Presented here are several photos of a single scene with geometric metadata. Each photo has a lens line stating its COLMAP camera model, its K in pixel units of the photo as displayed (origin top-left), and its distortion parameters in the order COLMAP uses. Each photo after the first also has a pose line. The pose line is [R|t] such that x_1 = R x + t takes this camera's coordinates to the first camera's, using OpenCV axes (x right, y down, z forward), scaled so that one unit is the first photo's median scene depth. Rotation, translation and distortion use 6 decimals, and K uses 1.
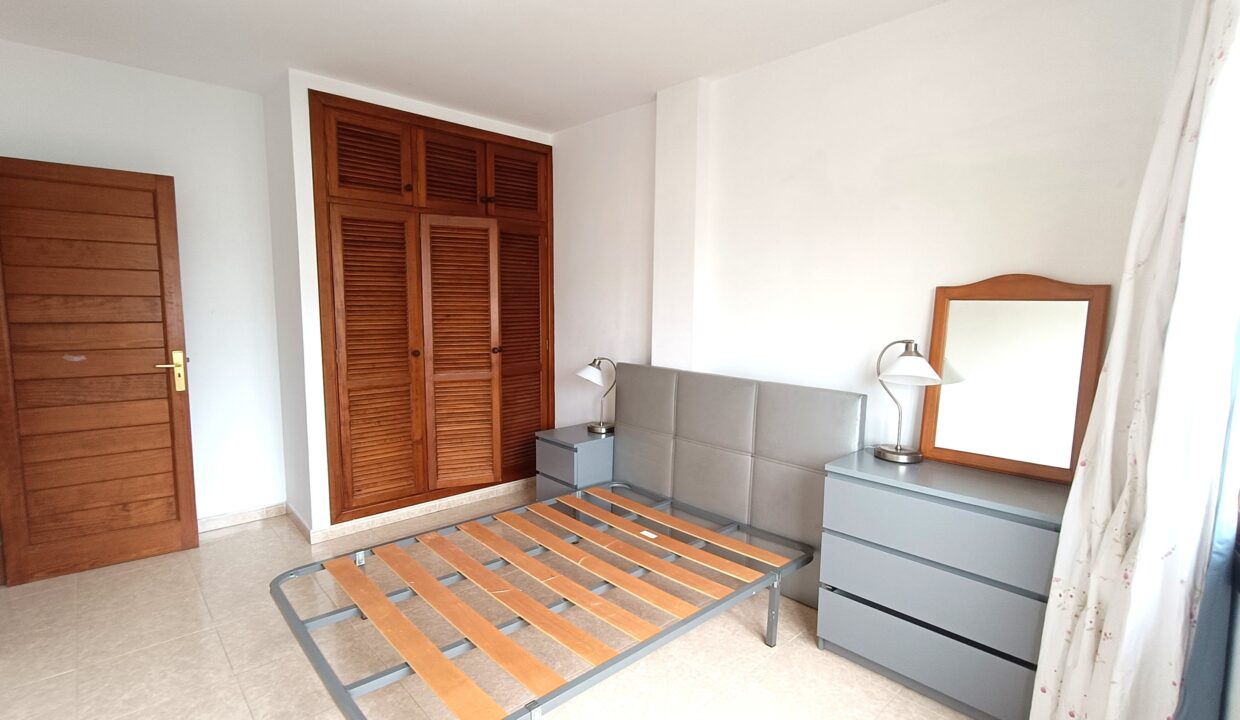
lens RADIAL K [[573.1, 0, 622.3], [0, 573.1, 365.1], [0, 0, 1]] dist [-0.000703, -0.000286]
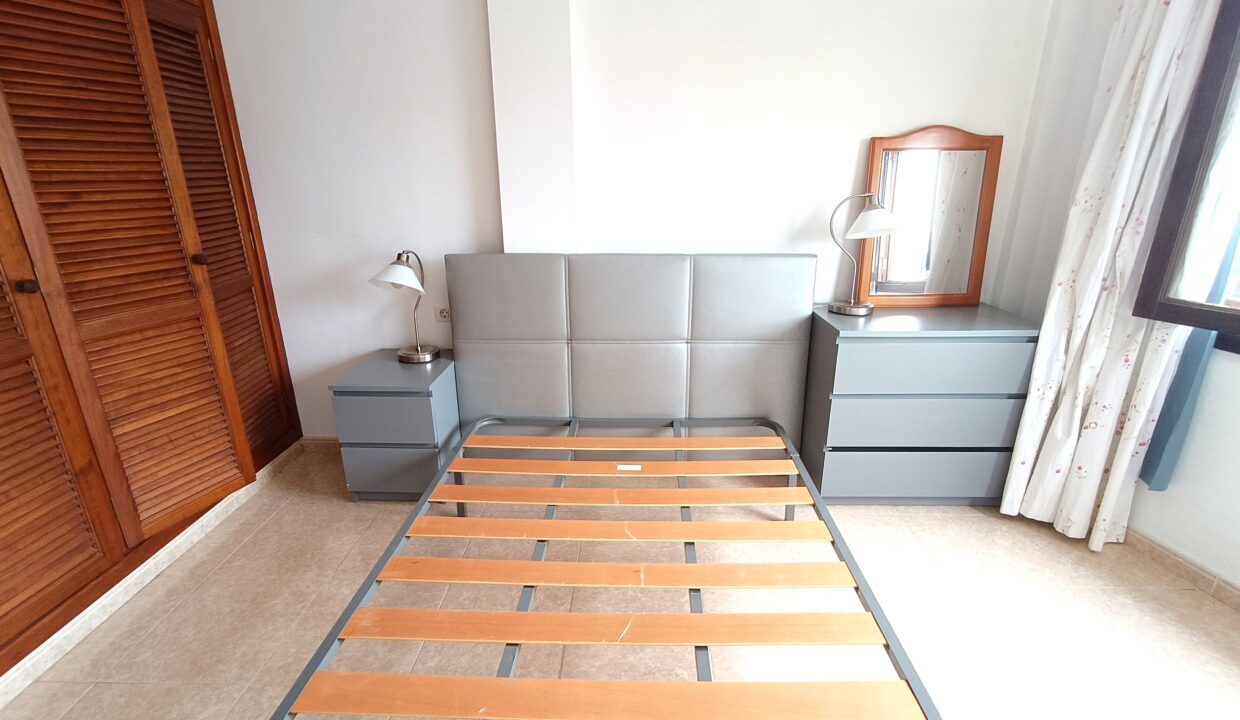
lens RADIAL K [[573.1, 0, 622.3], [0, 573.1, 365.1], [0, 0, 1]] dist [-0.000703, -0.000286]
pose [[0.701682, -0.244378, 0.669270, -0.344708], [0.095057, 0.963050, 0.251989, -0.029215], [-0.706121, -0.113197, 0.698985, 0.362047]]
